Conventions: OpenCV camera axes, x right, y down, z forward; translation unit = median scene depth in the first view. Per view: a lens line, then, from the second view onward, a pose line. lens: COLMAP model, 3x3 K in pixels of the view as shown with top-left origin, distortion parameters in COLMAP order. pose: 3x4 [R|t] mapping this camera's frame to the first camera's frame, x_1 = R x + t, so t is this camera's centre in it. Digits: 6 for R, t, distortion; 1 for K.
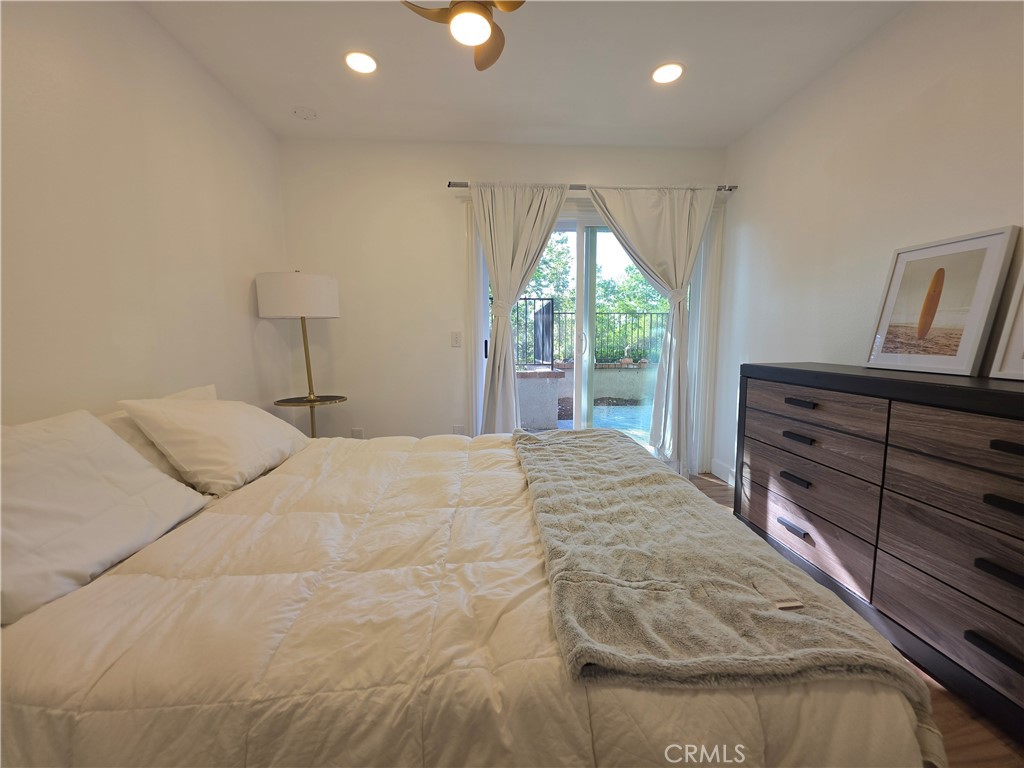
lens RADIAL K [[411.6, 0, 507.9], [0, 411.6, 380.4], [0, 0, 1]] dist [-0.003604, -0.000822]
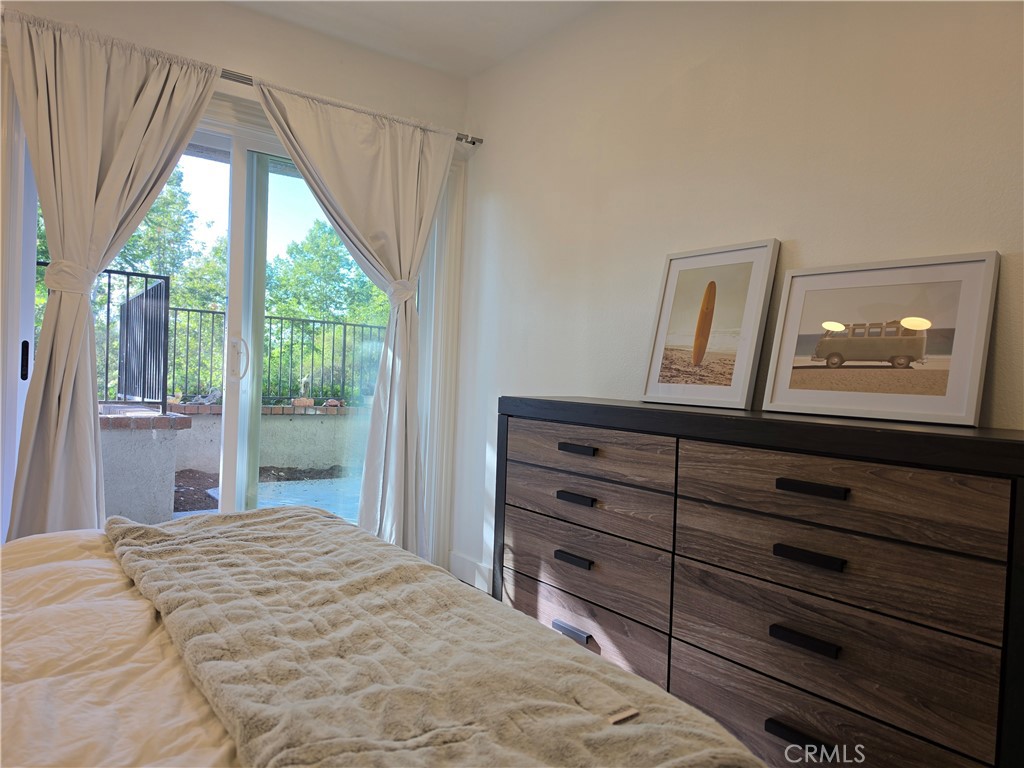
lens RADIAL K [[712.8, 0, 511.5], [0, 712.8, 389.5], [0, 0, 1]] dist [0.053339, -0.066598]
pose [[0.837288, 0.026799, 0.546105, -0.051749], [0.013337, 0.997500, -0.069398, 0.029535], [-0.546600, 0.065389, 0.834837, 0.018196]]
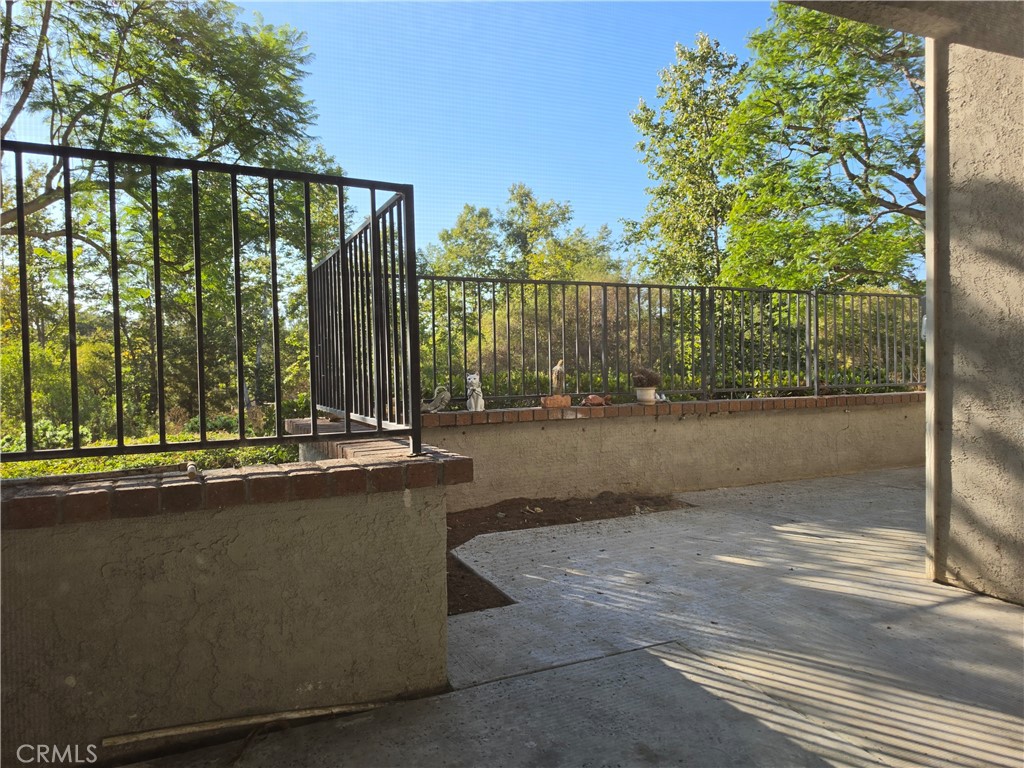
lens RADIAL K [[712.8, 0, 512.1], [0, 712.8, 388.6], [0, 0, 1]] dist [0.053339, -0.066598]
pose [[0.929626, -0.021329, 0.367887, -0.008809], [0.041386, 0.998051, -0.046715, -0.106073], [-0.366173, 0.058653, 0.928696, 1.369513]]
